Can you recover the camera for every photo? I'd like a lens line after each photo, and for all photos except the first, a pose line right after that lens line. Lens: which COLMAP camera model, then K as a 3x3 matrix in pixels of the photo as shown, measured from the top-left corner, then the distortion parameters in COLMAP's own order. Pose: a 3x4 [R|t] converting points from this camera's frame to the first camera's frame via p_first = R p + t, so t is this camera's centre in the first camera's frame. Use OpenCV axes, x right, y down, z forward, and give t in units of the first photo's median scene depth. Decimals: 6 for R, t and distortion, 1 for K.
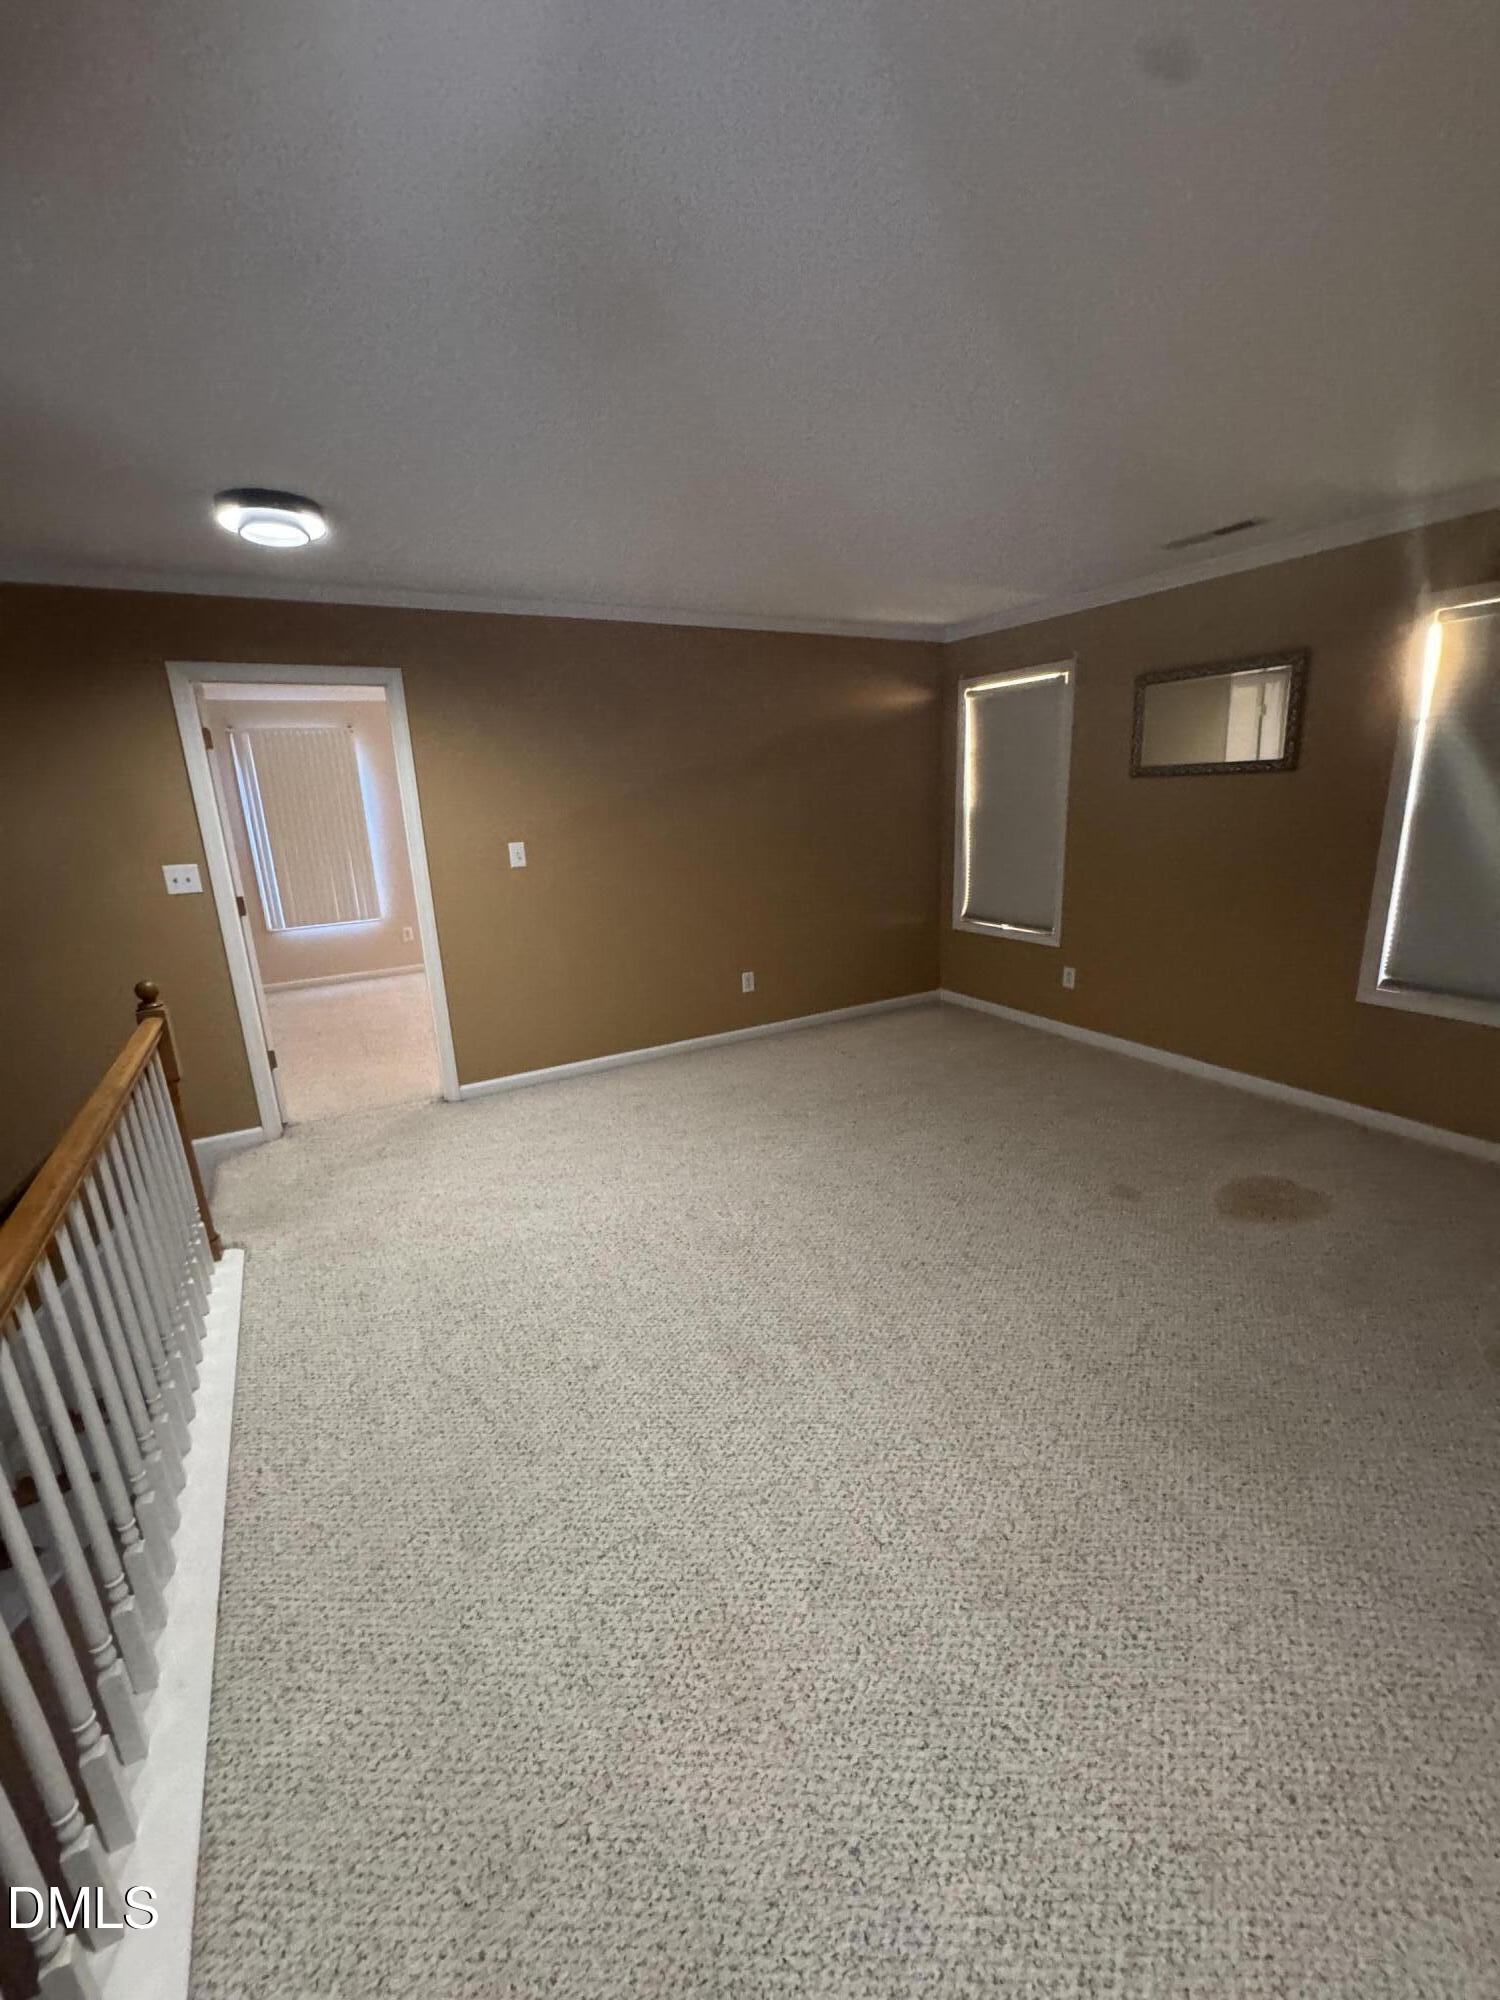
lens RADIAL K [[797.6, 0, 757.0], [0, 797.6, 1003.8], [0, 0, 1]] dist [-0.006194, 0.001352]
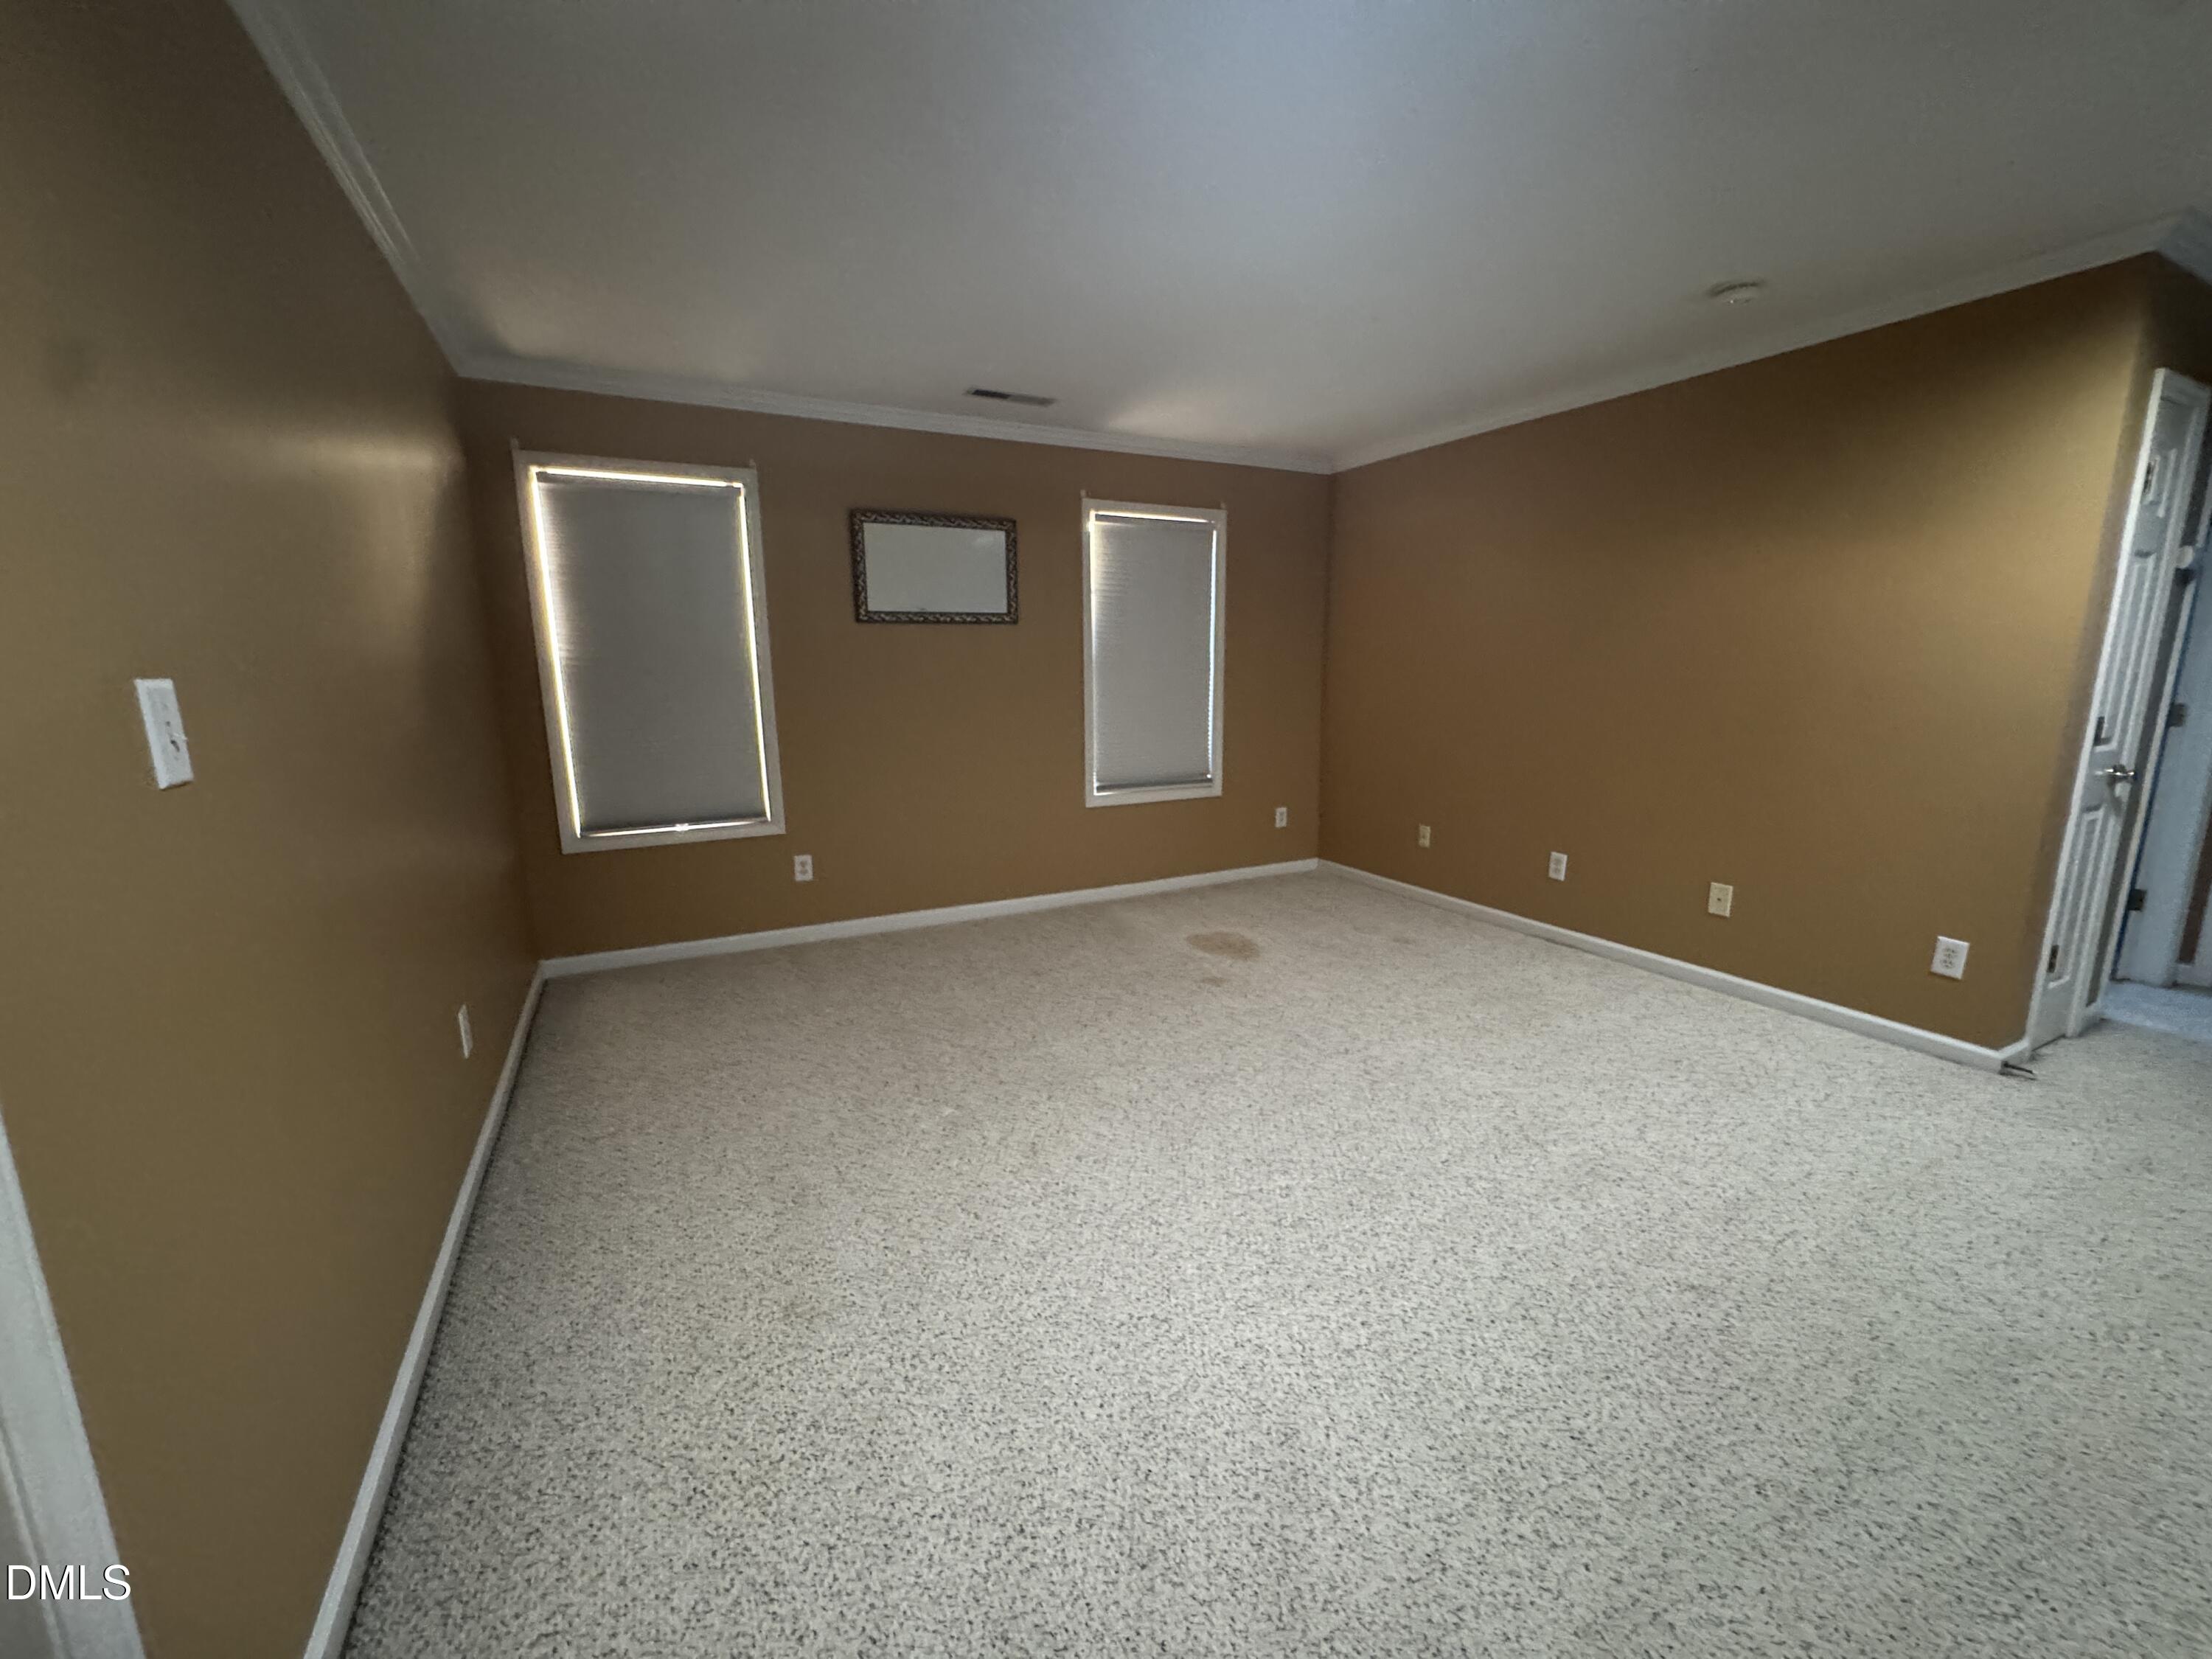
lens RADIAL K [[882.2, 0, 1110.2], [0, 882.2, 830.3], [0, 0, 1]] dist [-0.006194, 0.001352]
pose [[0.044756, -0.150195, 0.987643, -0.527330], [0.266397, 0.954629, 0.133102, -0.119671], [-0.962824, 0.257148, 0.082737, 0.715471]]
